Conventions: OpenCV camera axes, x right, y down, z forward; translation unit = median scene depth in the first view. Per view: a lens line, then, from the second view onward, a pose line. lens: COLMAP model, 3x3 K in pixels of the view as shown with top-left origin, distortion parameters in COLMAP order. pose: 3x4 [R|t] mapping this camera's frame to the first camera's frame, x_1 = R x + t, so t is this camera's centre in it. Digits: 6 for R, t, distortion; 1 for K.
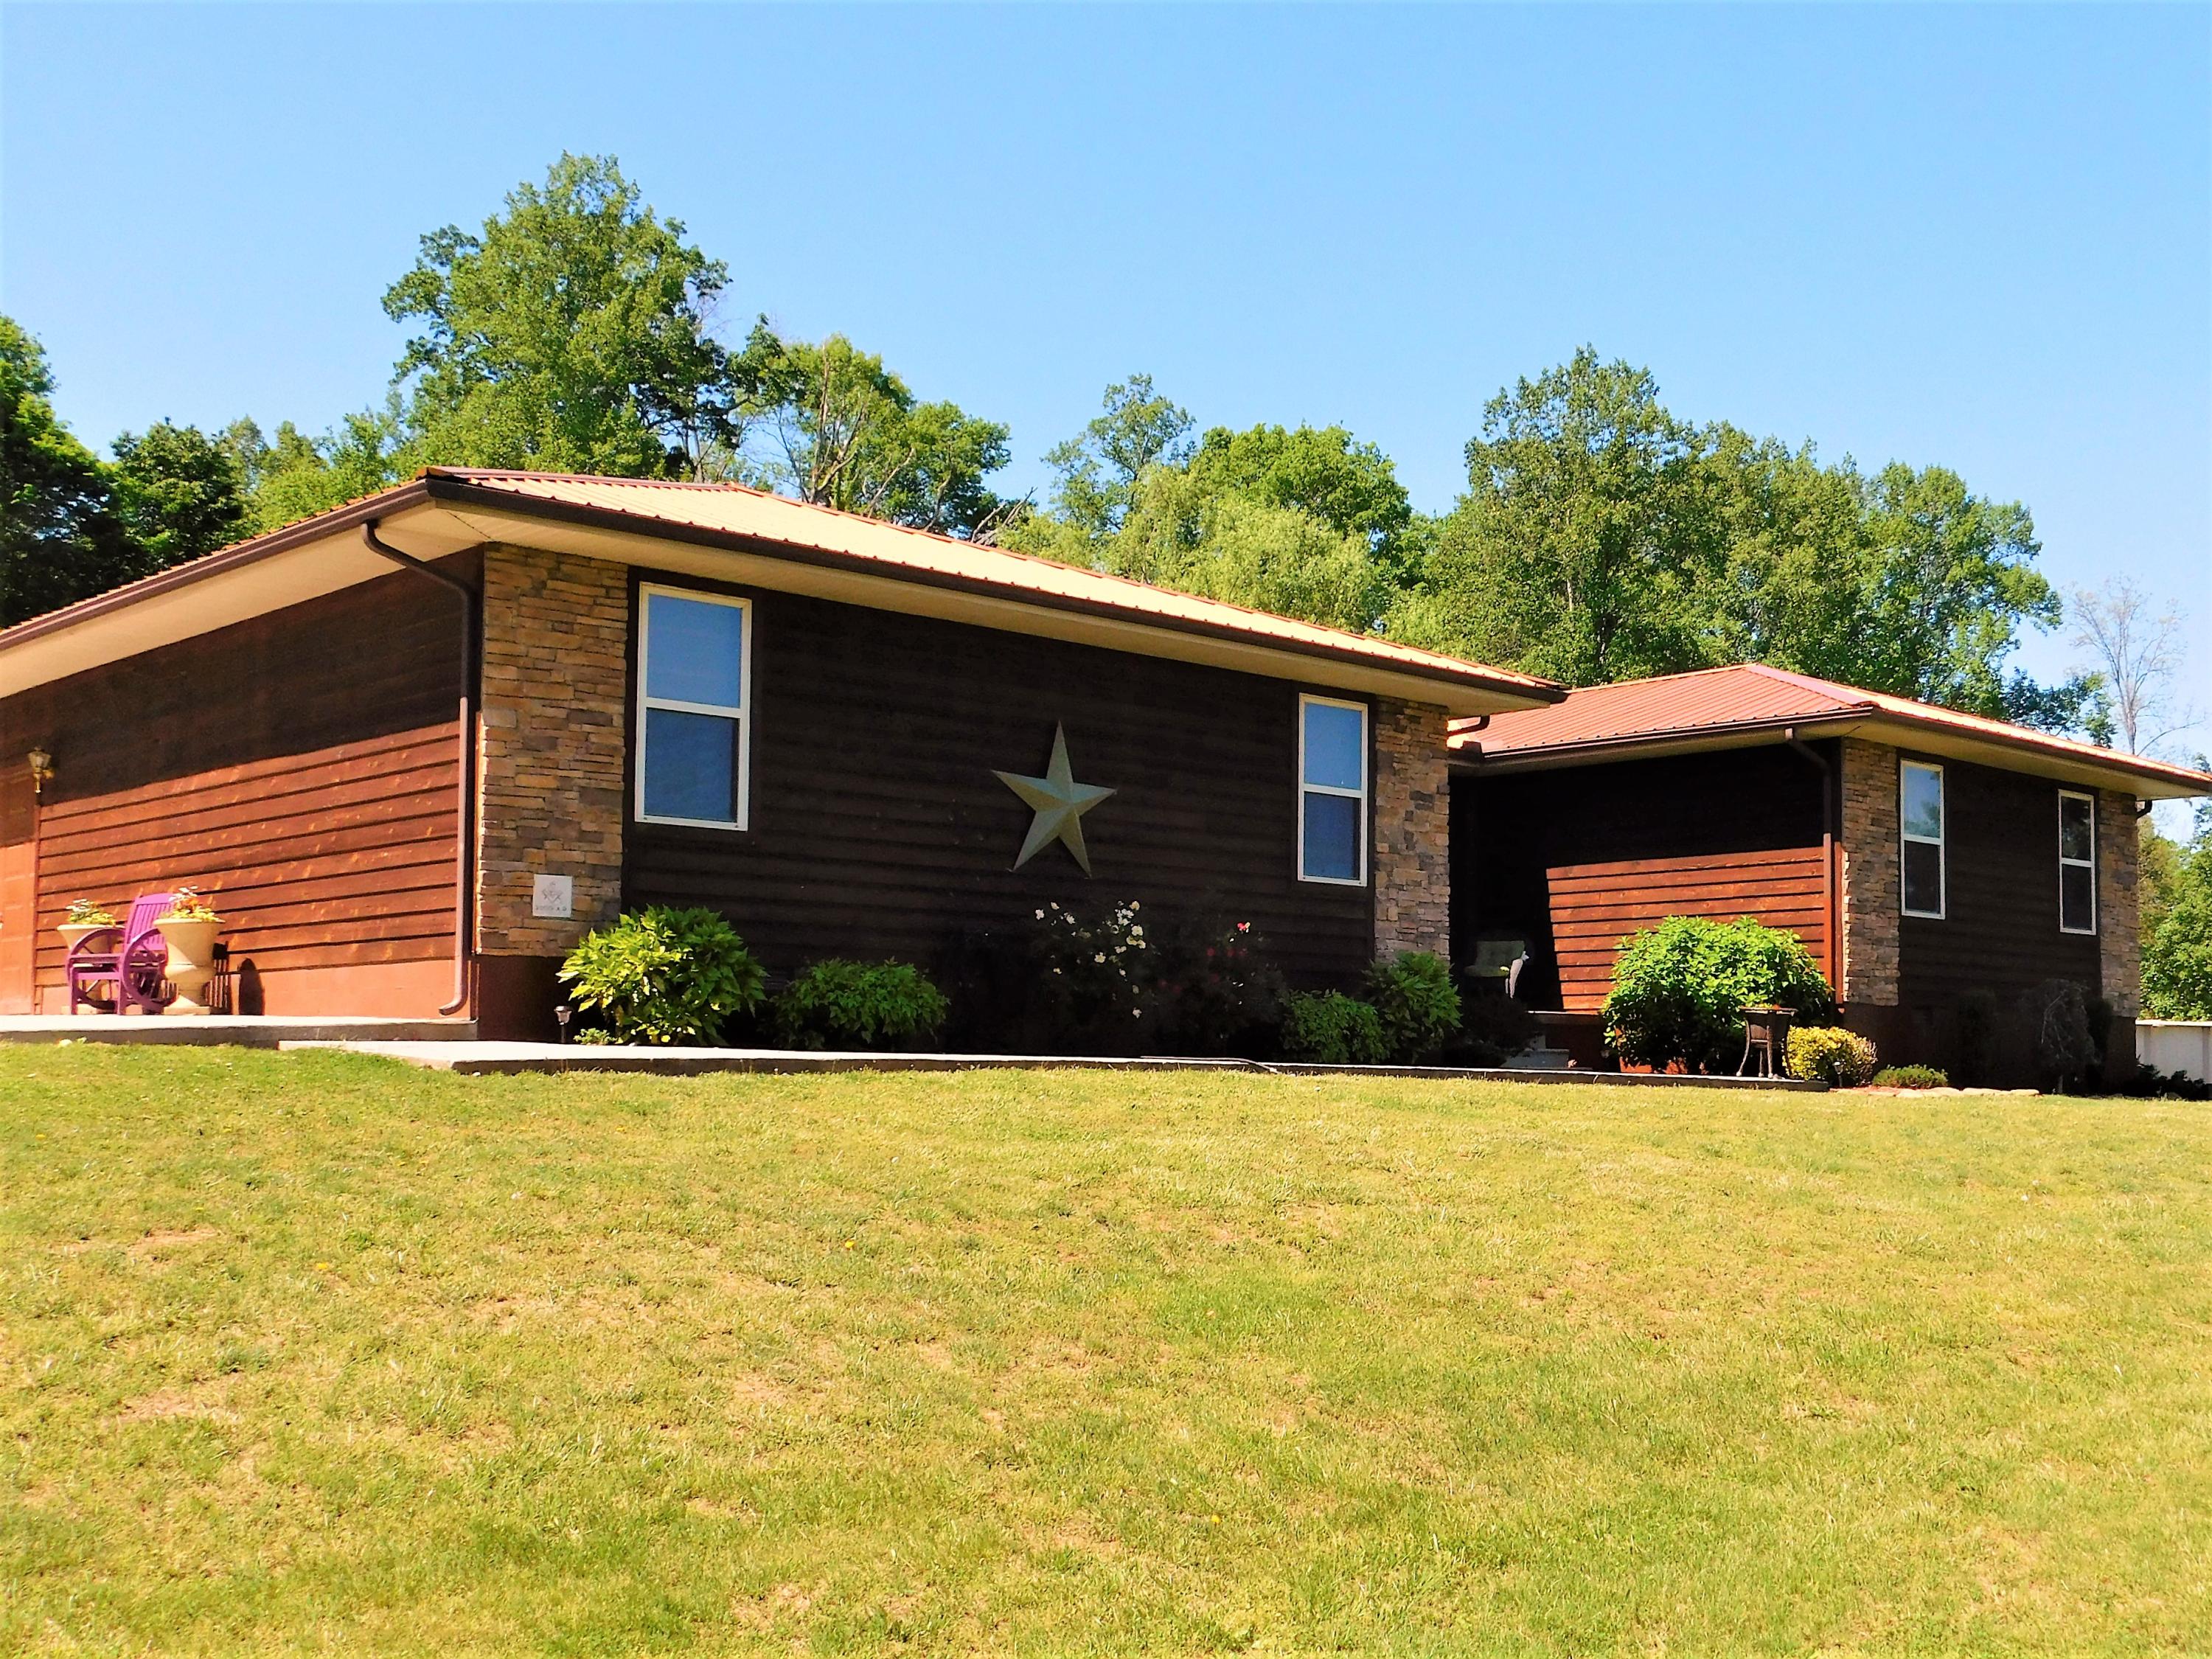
lens RADIAL K [[2681.0, 0, 1104.0], [0, 2681.0, 755.9], [0, 0, 1]] dist [0.043766, 0.000000]
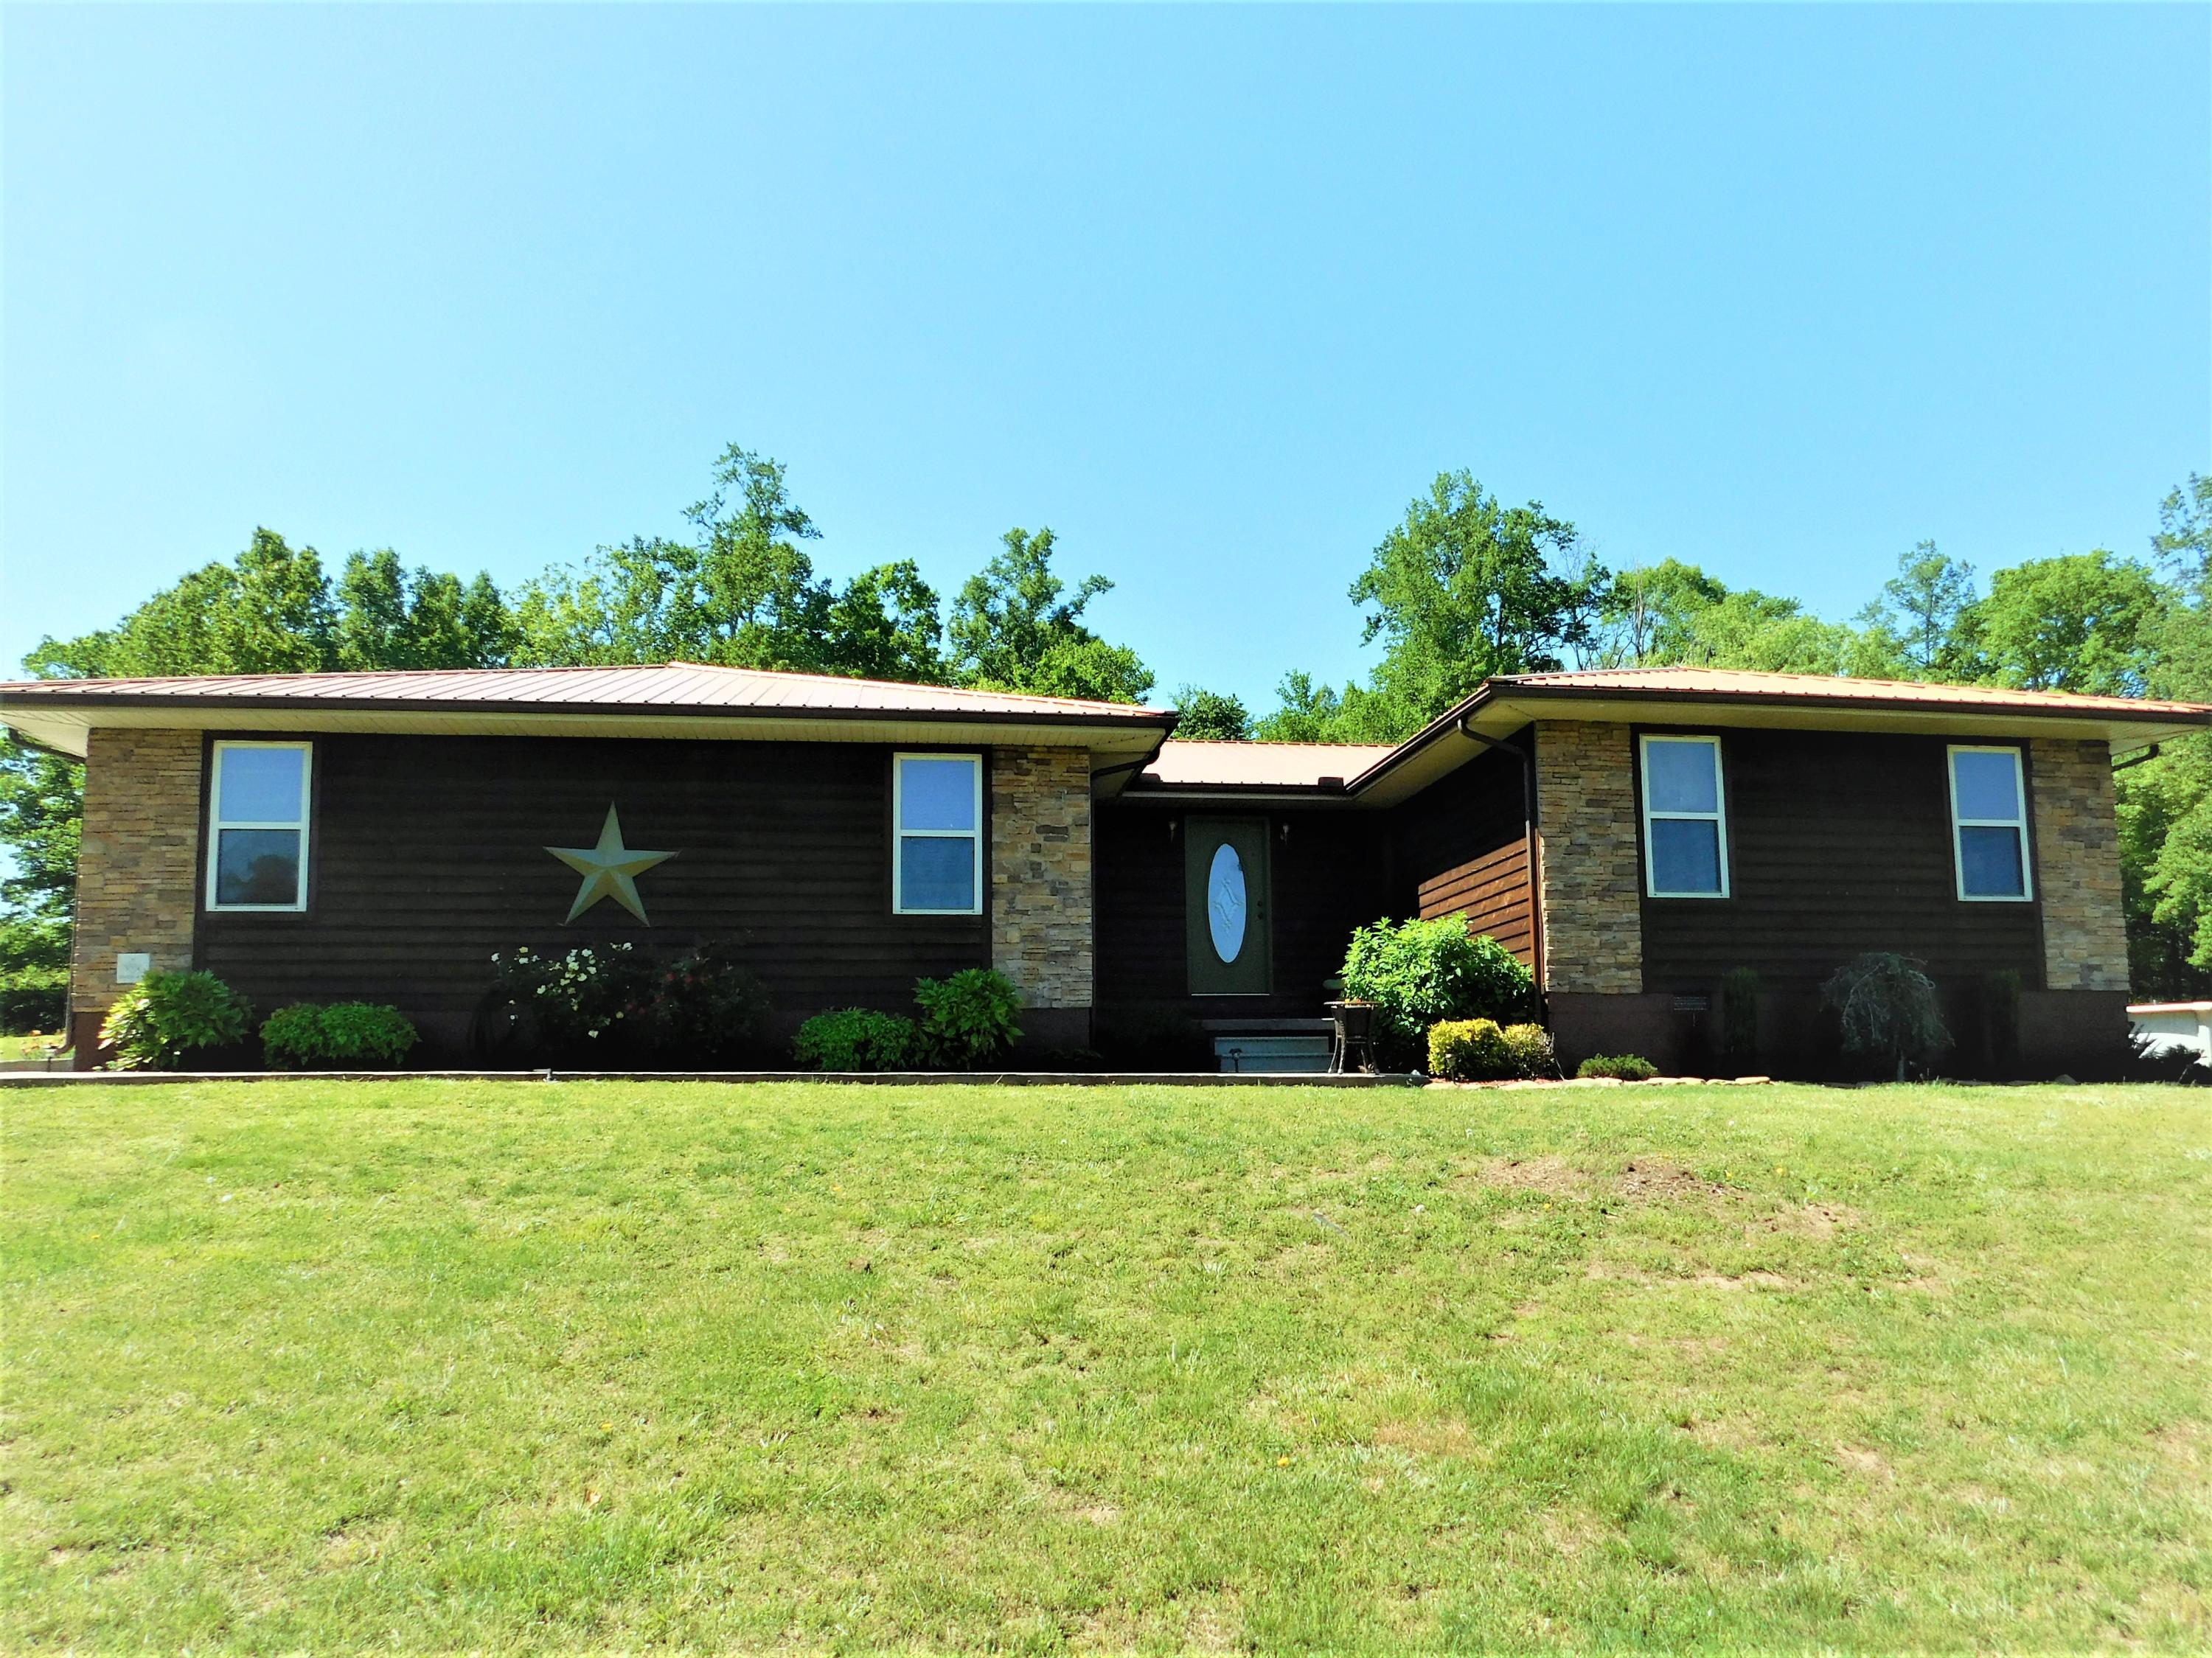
lens RADIAL K [[1572.2, 0, 1114.3], [0, 1572.2, 835.2], [0, 0, 1]] dist [-0.044210, 0.002563]
pose [[0.797181, -0.106783, -0.594222, 0.538767], [0.091277, 0.994238, -0.056214, 0.057851], [0.596800, -0.009426, 0.802334, 0.499702]]
